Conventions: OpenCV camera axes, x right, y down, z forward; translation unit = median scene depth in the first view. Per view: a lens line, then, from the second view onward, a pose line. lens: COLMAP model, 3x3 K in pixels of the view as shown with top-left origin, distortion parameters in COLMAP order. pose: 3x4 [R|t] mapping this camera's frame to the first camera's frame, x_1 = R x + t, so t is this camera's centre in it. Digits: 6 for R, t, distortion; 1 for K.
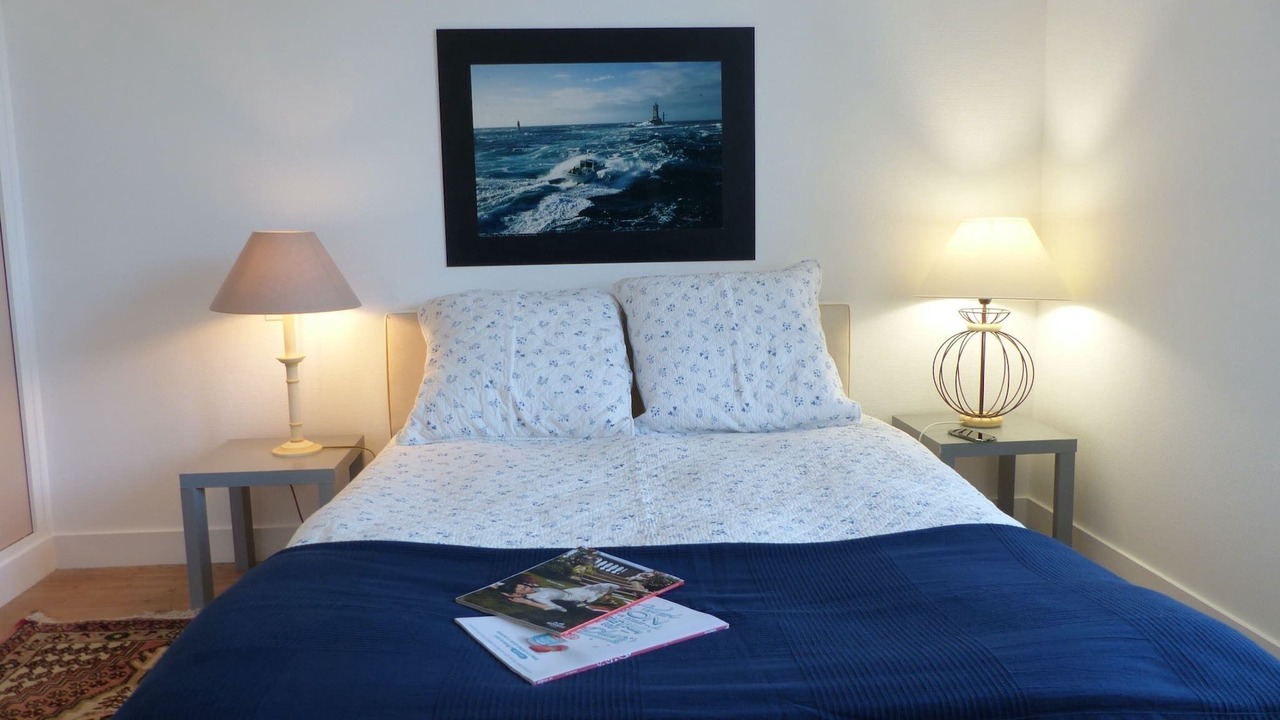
lens RADIAL K [[987.6, 0, 643.0], [0, 987.6, 363.1], [0, 0, 1]] dist [-0.036391, 0.015527]
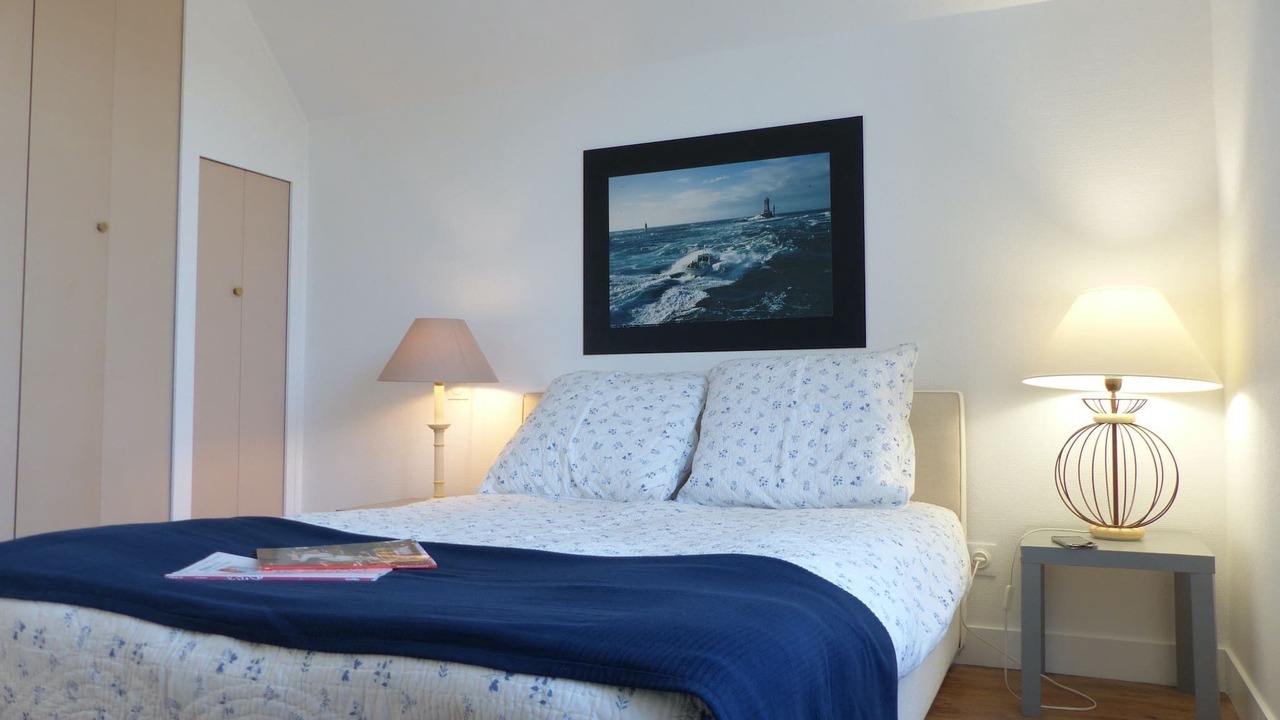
lens RADIAL K [[987.6, 0, 645.6], [0, 987.6, 361.6], [0, 0, 1]] dist [-0.036391, 0.015527]
pose [[0.870820, -0.007157, -0.491551, 0.417708], [-0.079740, 0.984596, -0.155600, 0.079702], [0.485093, 0.174696, 0.856835, 0.078754]]
